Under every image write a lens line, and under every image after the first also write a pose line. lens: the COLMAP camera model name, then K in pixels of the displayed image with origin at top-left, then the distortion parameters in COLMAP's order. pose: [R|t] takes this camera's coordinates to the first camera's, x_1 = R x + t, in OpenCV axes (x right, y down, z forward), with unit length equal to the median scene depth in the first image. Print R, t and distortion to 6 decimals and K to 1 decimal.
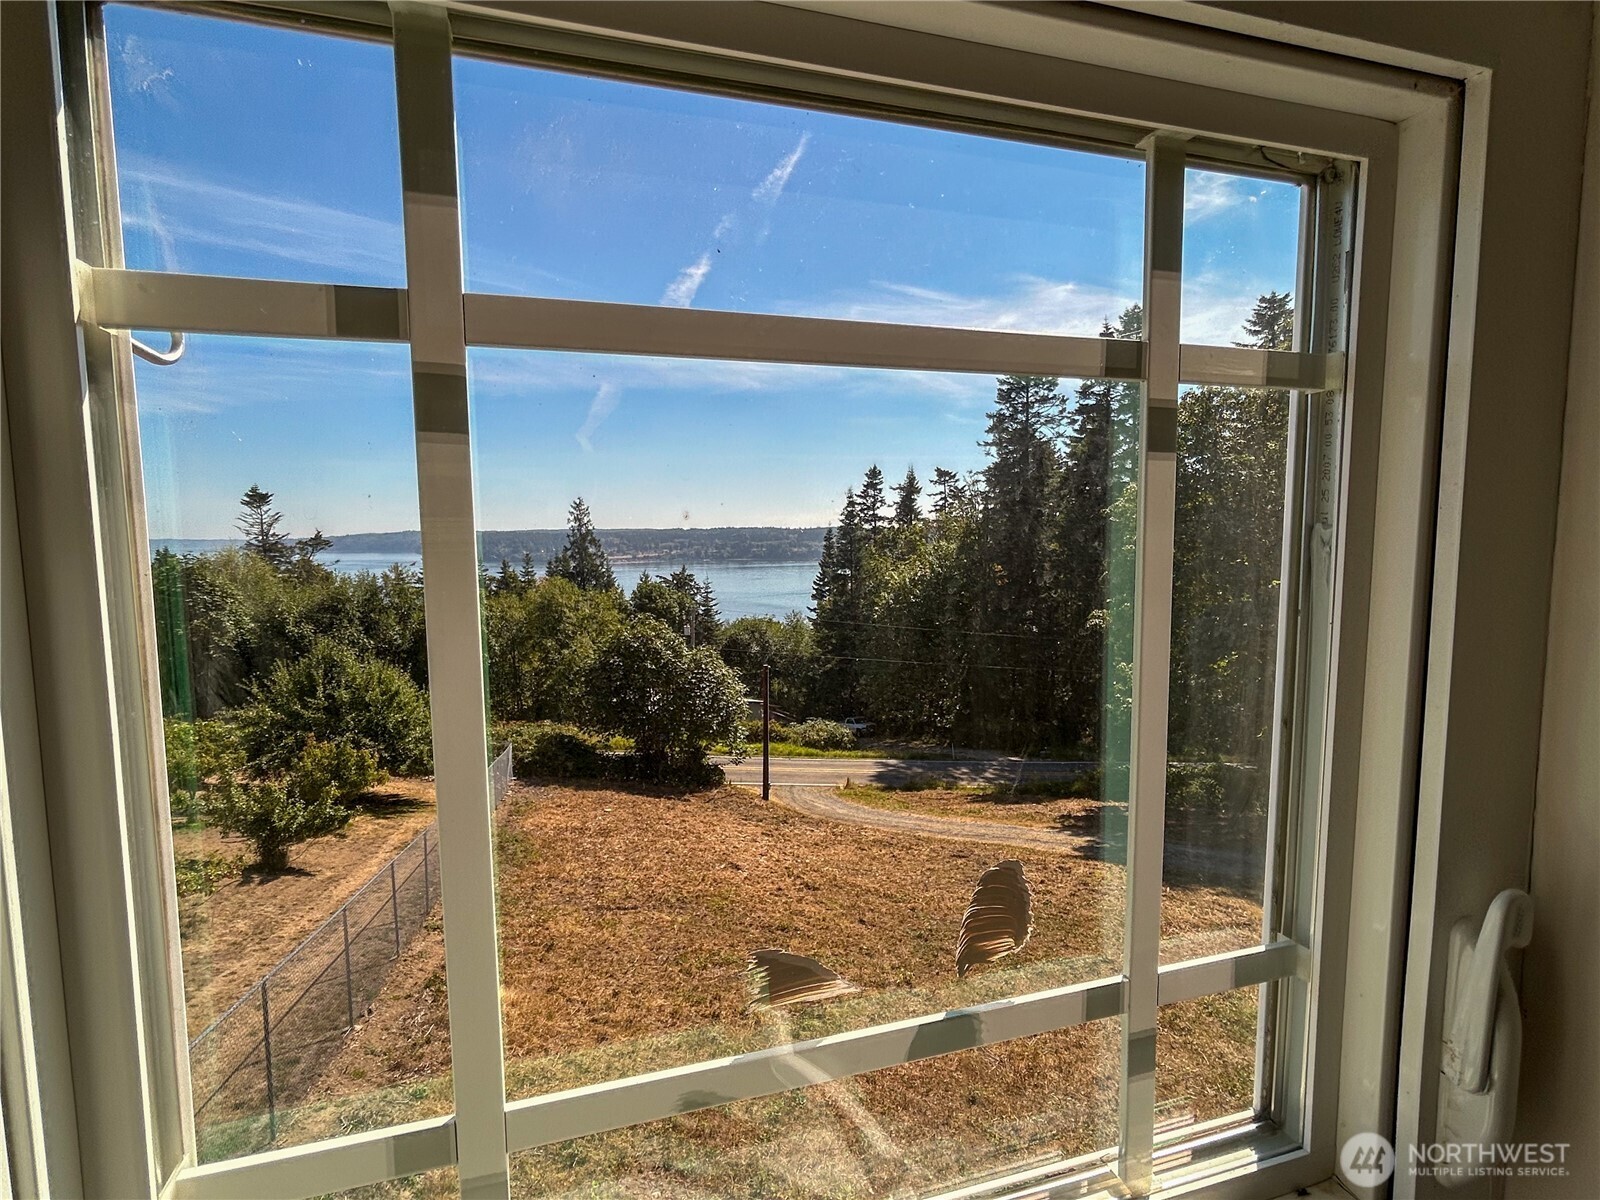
lens RADIAL K [[796.9, 0, 795.5], [0, 796.9, 610.6], [0, 0, 1]] dist [-0.005518, 0.004270]
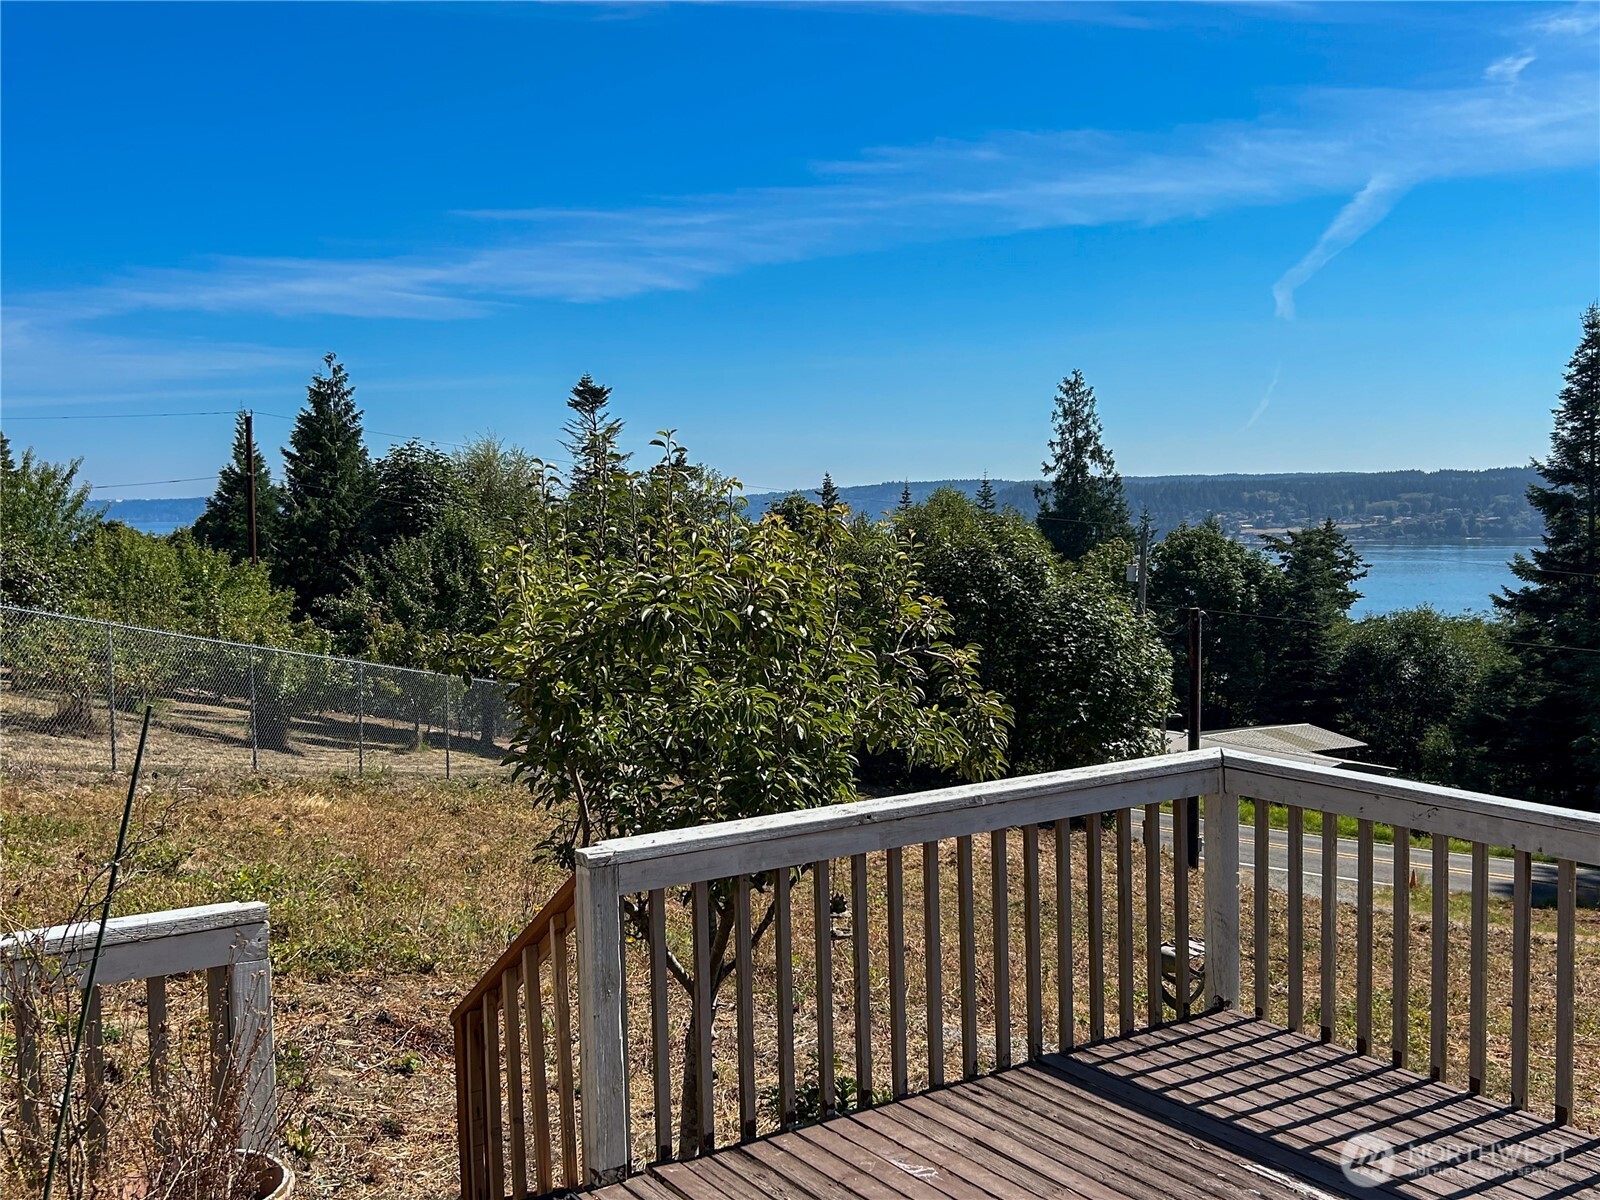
lens RADIAL K [[1636.1, 0, 805.4], [0, 1636.1, 601.1], [0, 0, 1]] dist [0.030152, 0.000000]
pose [[0.868318, 0.025574, -0.495349, 0.160582], [-0.041747, 0.998895, -0.021608, 0.057307], [0.494249, 0.039442, 0.868425, -0.033341]]
